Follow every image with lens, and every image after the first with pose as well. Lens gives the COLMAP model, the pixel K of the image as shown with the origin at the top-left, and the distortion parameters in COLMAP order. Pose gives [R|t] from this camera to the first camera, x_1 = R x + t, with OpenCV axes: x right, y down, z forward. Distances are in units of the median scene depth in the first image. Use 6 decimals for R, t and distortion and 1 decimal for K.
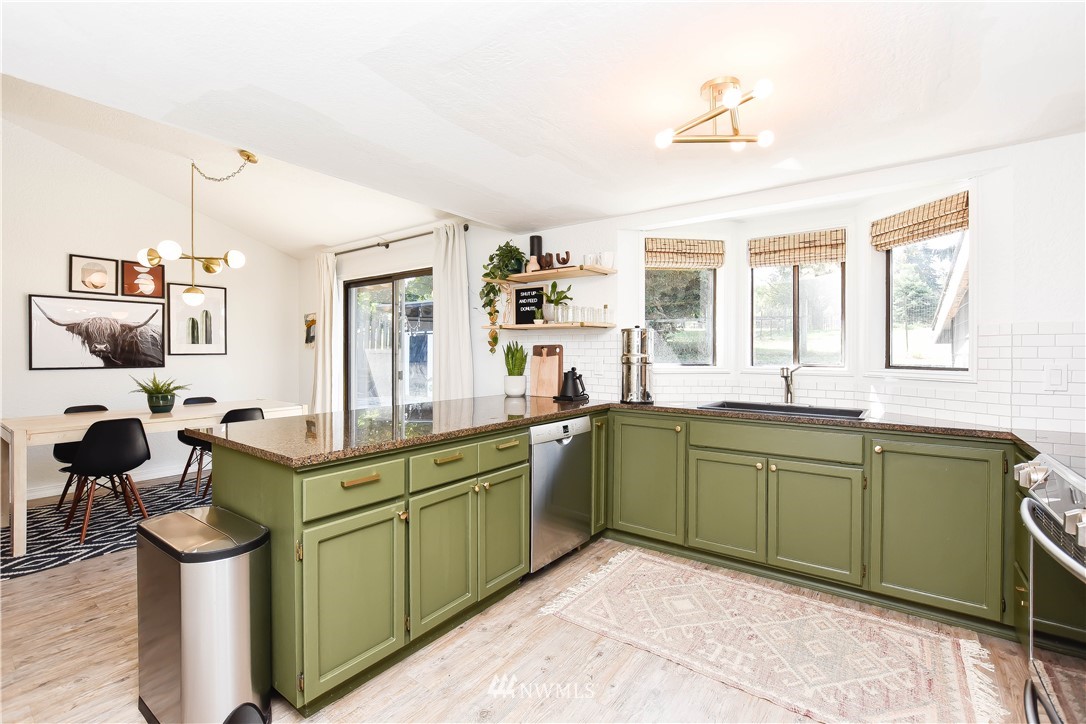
lens RADIAL K [[480.9, 0, 542.7], [0, 480.9, 354.5], [0, 0, 1]] dist [-0.019841, 0.003966]
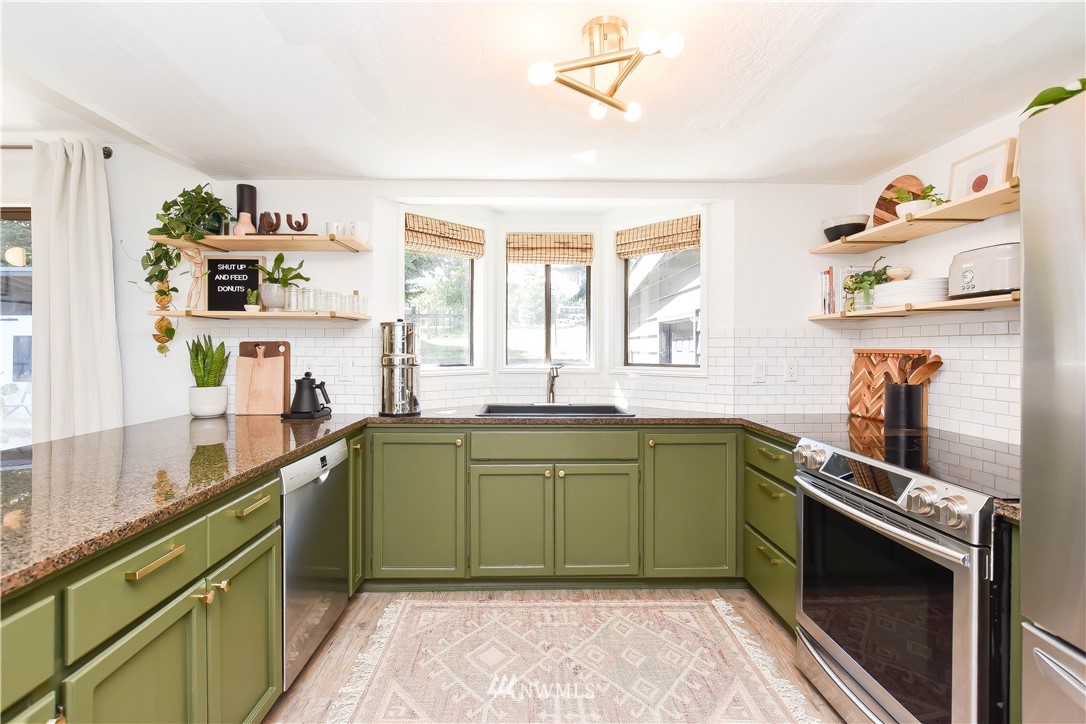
lens RADIAL K [[480.9, 0, 526.8], [0, 480.9, 348.2], [0, 0, 1]] dist [-0.019841, 0.003966]
pose [[0.798350, 0.000329, 0.602194, -0.127638], [0.002166, 0.999992, -0.003418, -0.007852], [-0.602190, 0.004033, 0.798343, 0.241080]]
